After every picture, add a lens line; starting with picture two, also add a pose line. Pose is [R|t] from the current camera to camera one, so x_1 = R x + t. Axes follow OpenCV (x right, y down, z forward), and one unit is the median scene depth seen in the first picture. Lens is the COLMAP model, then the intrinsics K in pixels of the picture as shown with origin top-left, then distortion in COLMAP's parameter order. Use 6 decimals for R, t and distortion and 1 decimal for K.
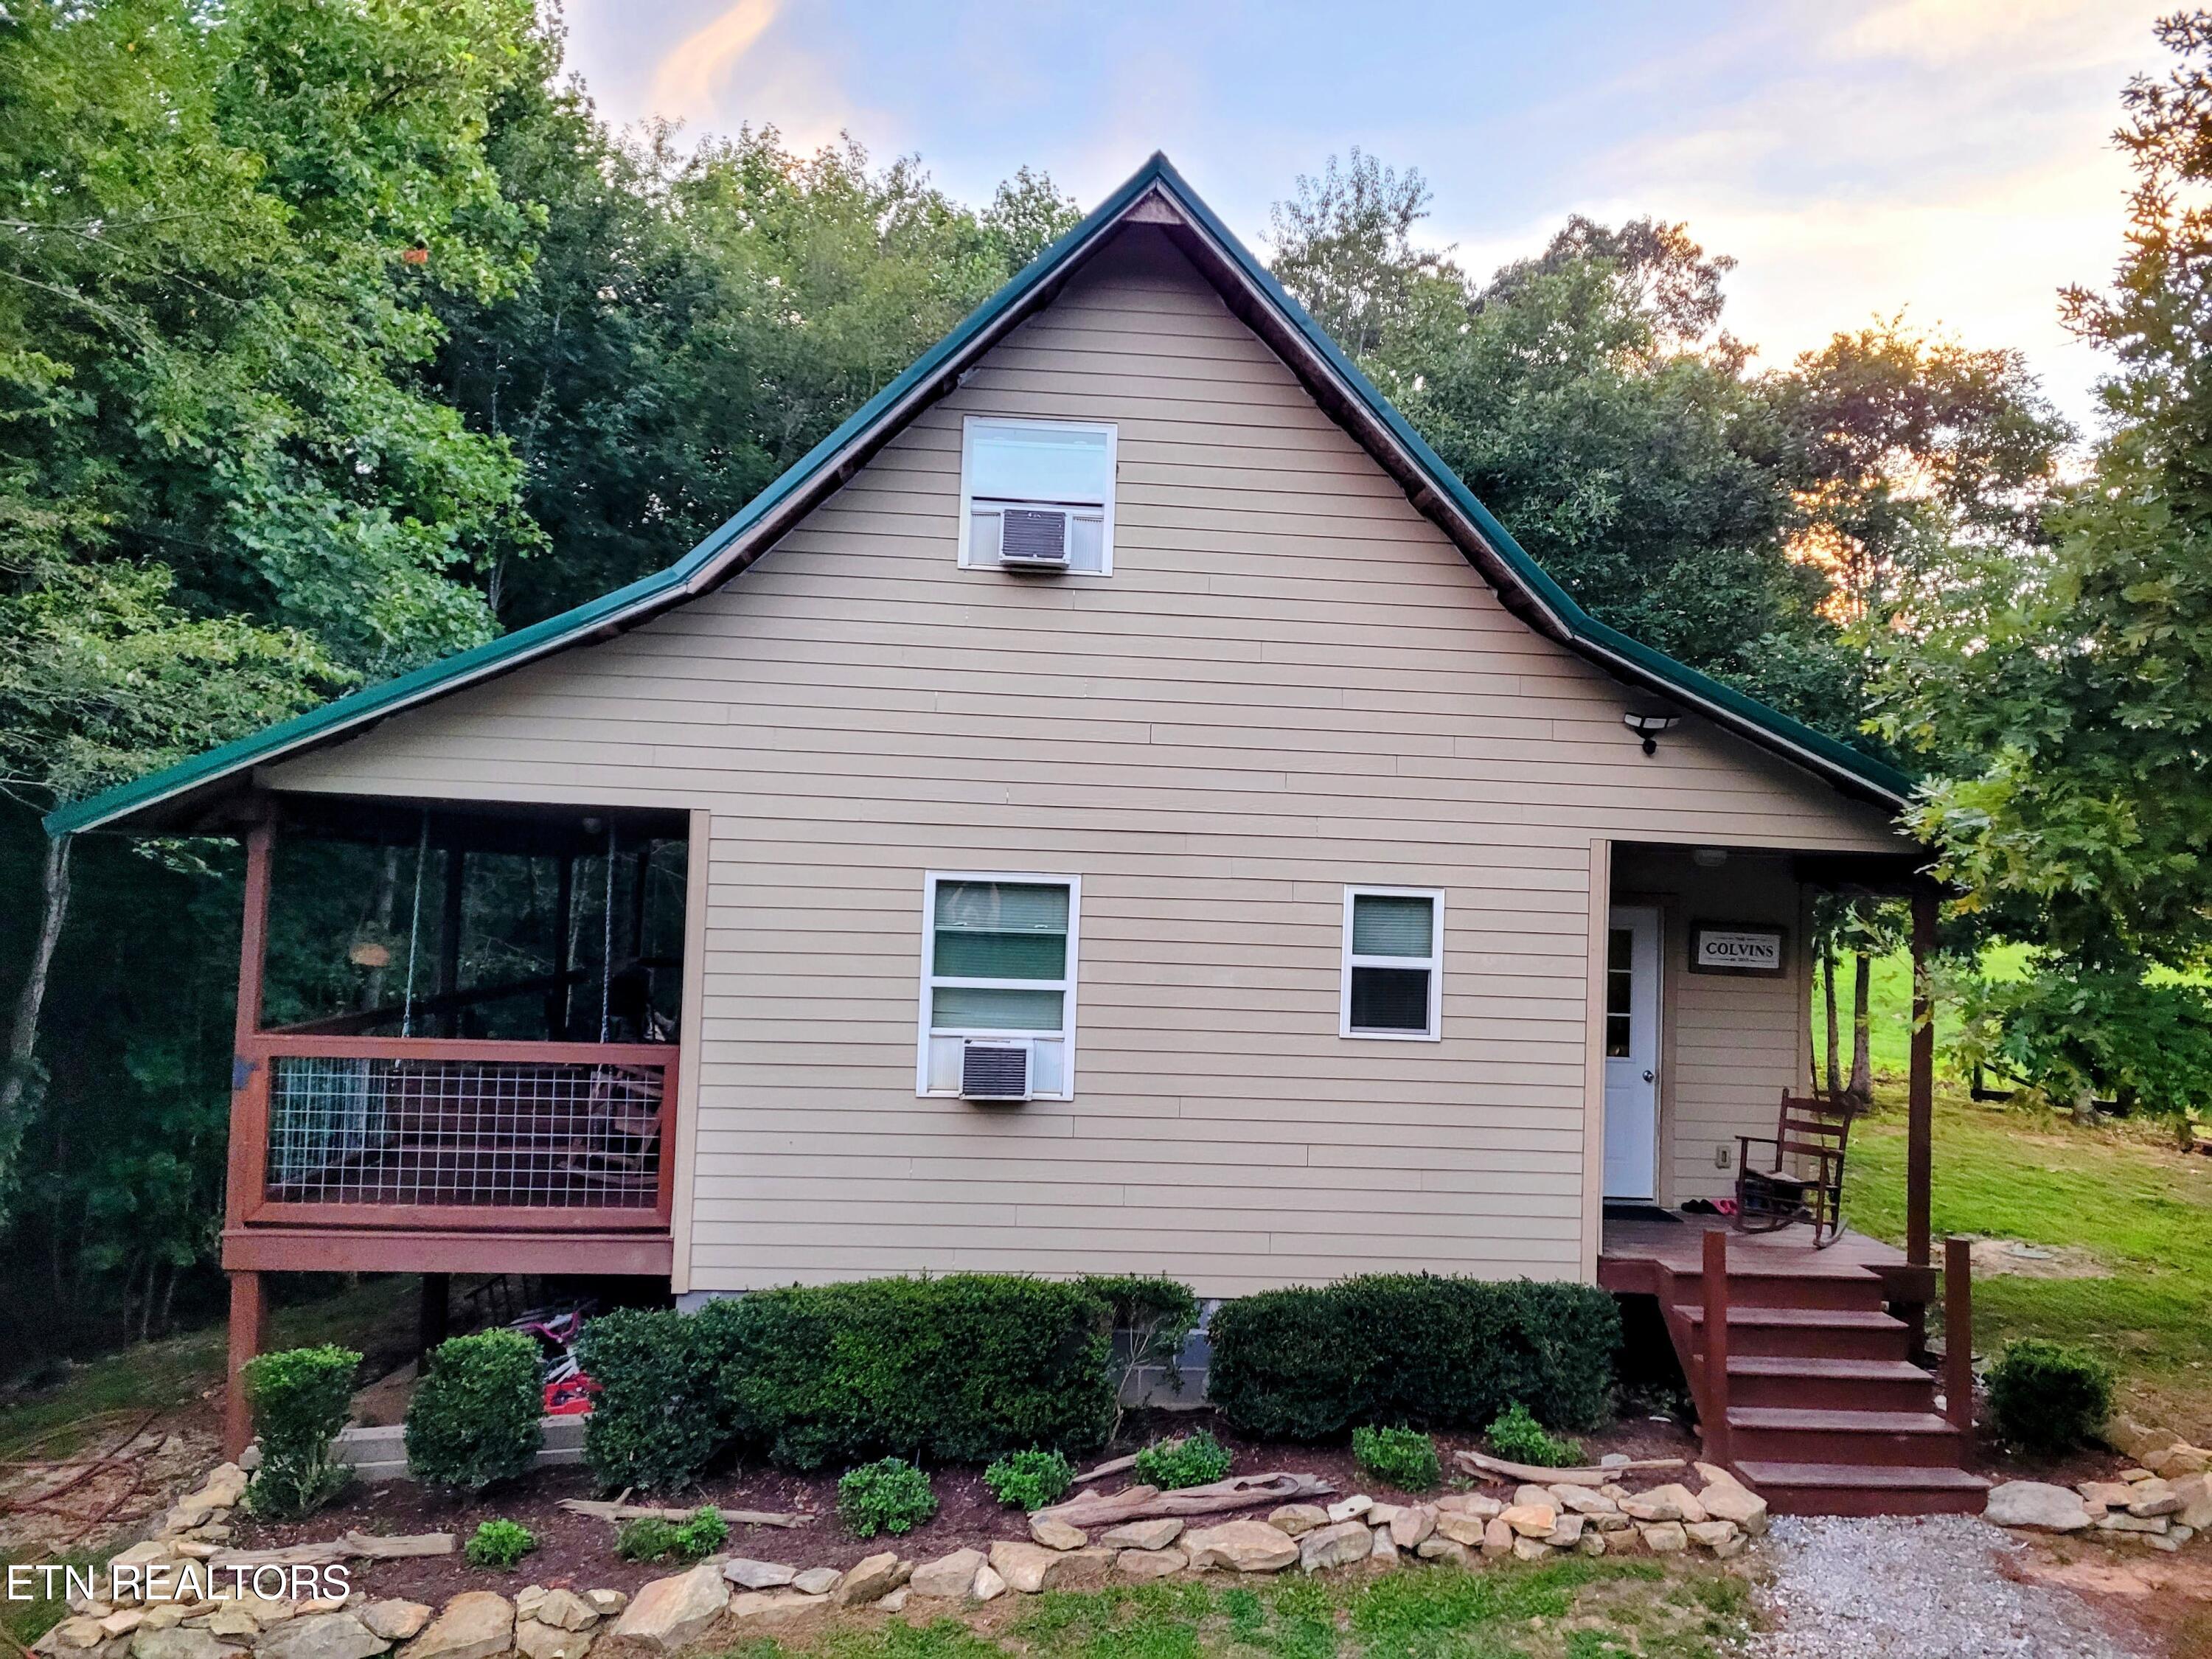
lens RADIAL K [[1680.7, 0, 1106.0], [0, 1680.7, 829.5], [0, 0, 1]] dist [0.008492, -0.001143]
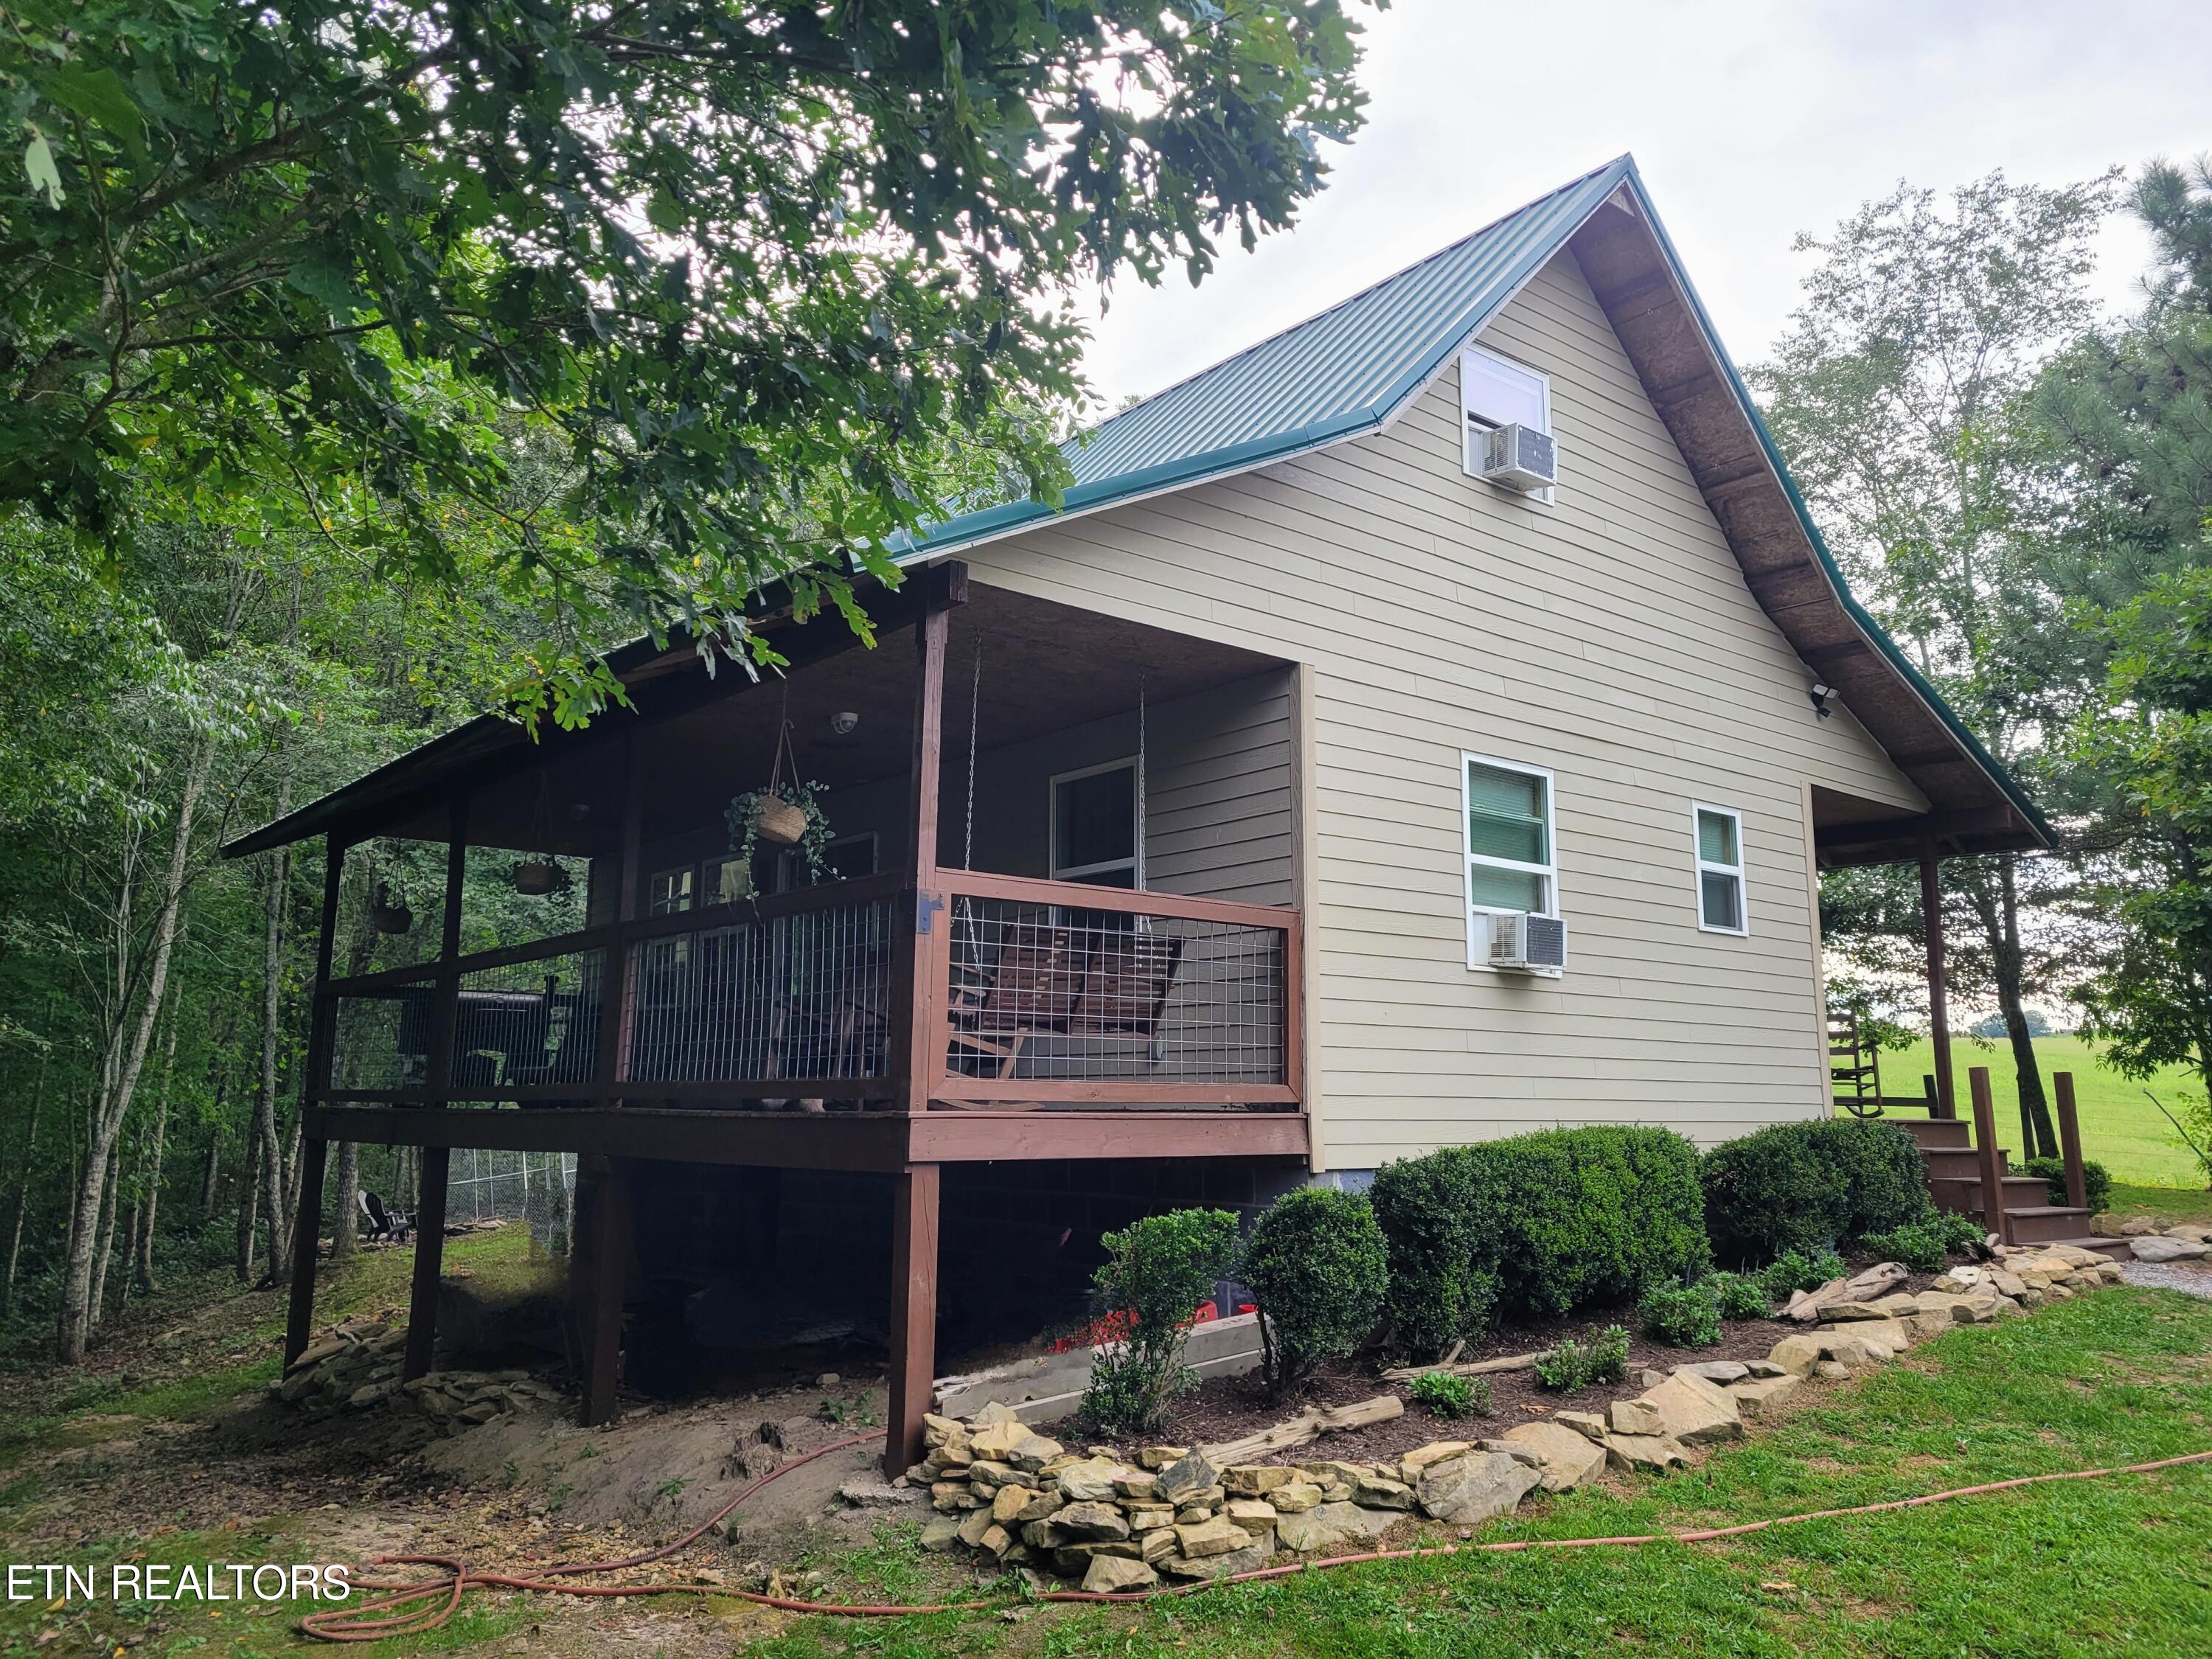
lens RADIAL K [[1680.7, 0, 1106.0], [0, 1680.7, 829.5], [0, 0, 1]] dist [0.008492, -0.001143]
pose [[0.827591, 0.063462, 0.557732, -0.860302], [-0.002208, 0.993949, -0.109822, 0.185698], [-0.561327, 0.089657, 0.822724, 0.279640]]
